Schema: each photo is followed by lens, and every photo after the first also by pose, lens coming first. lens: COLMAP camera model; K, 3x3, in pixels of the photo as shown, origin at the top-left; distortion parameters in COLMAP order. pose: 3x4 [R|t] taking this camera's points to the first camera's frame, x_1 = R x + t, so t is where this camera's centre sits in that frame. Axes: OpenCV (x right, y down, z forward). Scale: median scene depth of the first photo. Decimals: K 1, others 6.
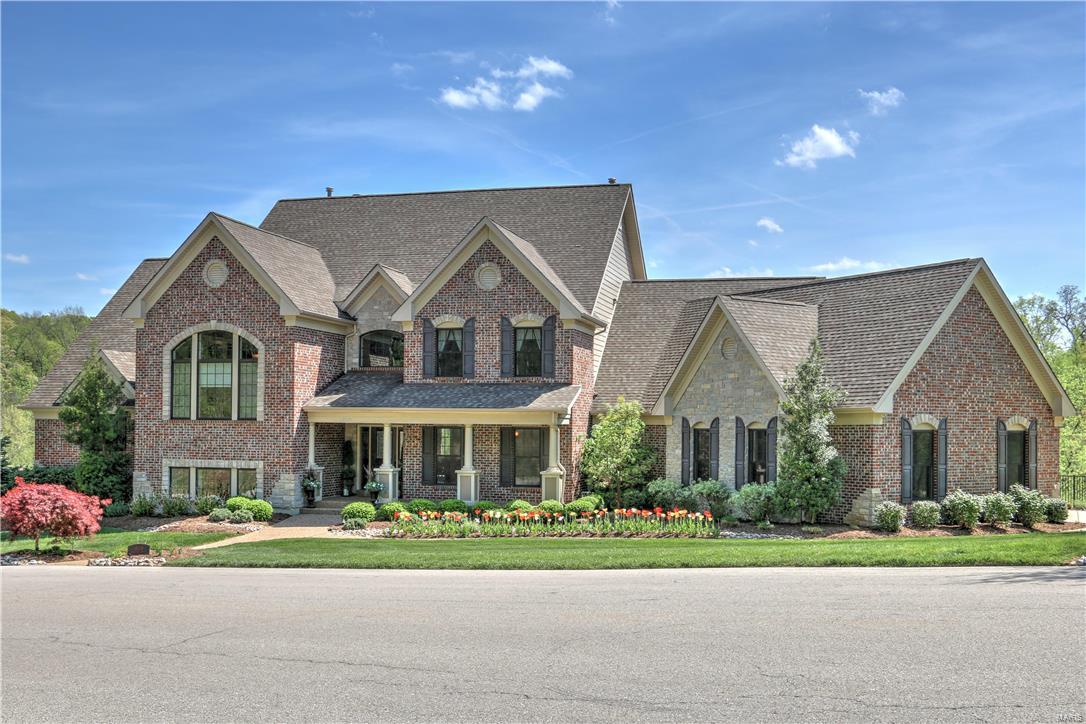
lens RADIAL K [[1108.6, 0, 543.1], [0, 1108.6, 437.0], [0, 0, 1]] dist [-0.026277, -0.003053]
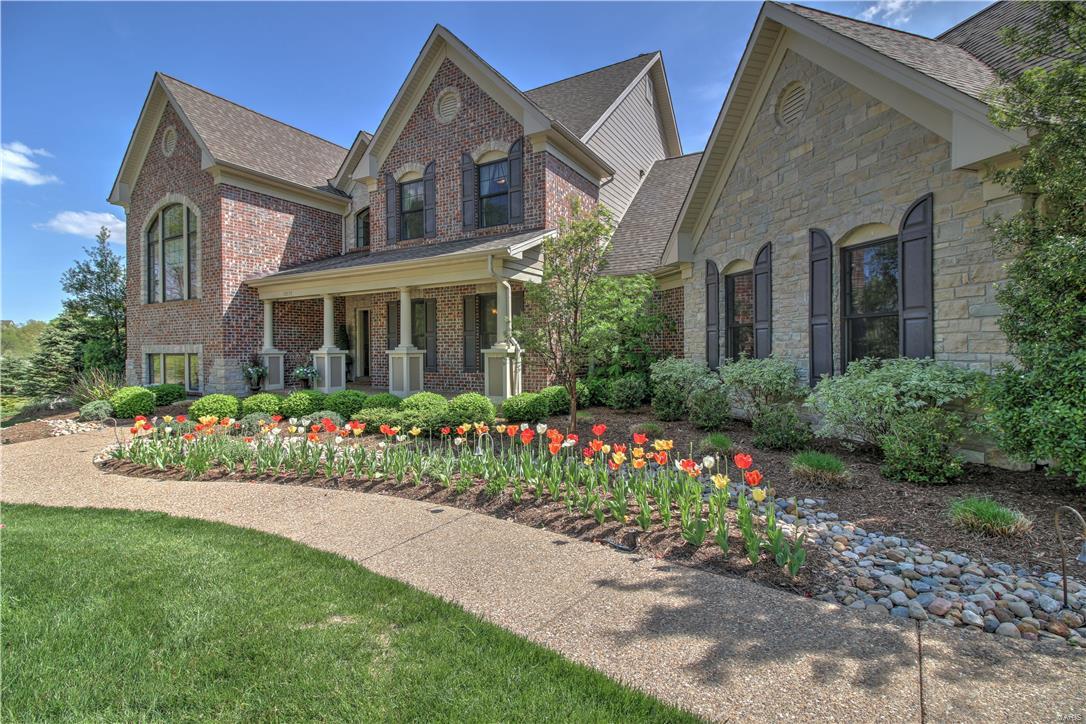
lens RADIAL K [[485.7, 0, 543.9], [0, 485.7, 355.2], [0, 0, 1]] dist [0.001353, 0.000041]
pose [[0.966511, -0.014366, -0.256222, 0.103251], [0.016373, 0.999850, 0.005702, 0.031886], [0.256102, -0.009706, 0.966601, 0.687995]]
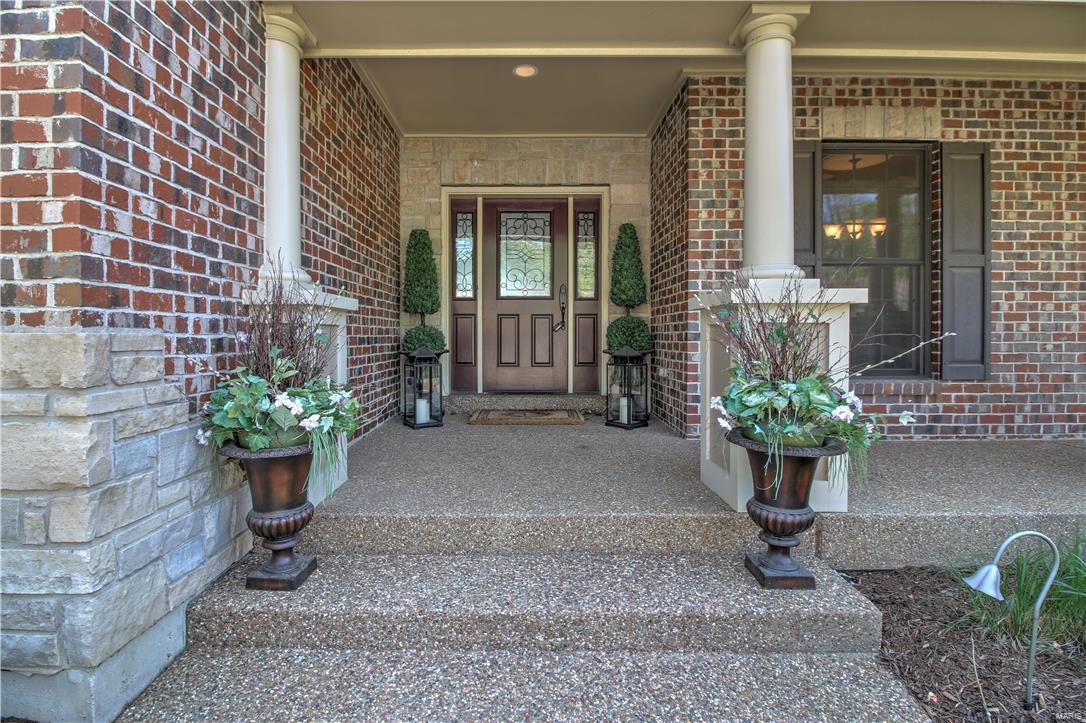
lens RADIAL K [[511.5, 0, 540.2], [0, 511.5, 347.1], [0, 0, 1]] dist [0.001150, -0.015680]
pose [[0.964947, -0.017352, 0.261871, -0.193515], [0.012949, 0.999744, 0.018531, 0.034247], [-0.262126, -0.014490, 0.964925, 0.924268]]
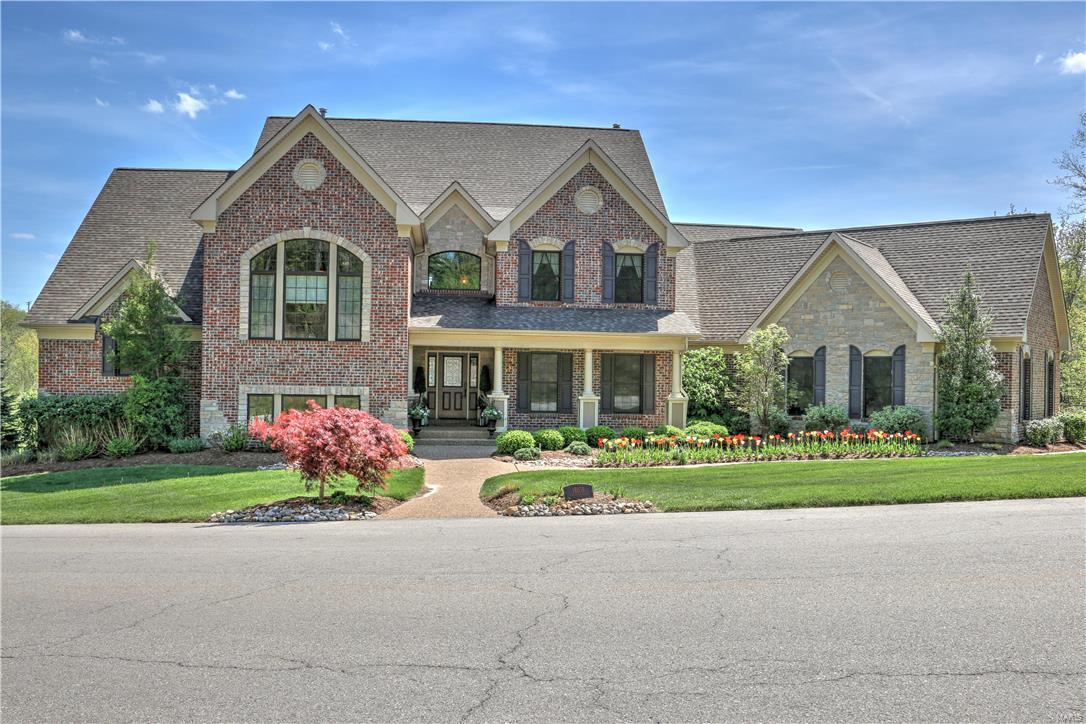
lens RADIAL K [[901.7, 0, 543.7], [0, 901.7, 391.6], [0, 0, 1]] dist [-0.102310, 0.000380]
pose [[0.936882, -0.000172, 0.349646, -0.368910], [-0.004086, 0.999926, 0.011441, 0.016343], [-0.349622, -0.012147, 0.936812, 0.267488]]
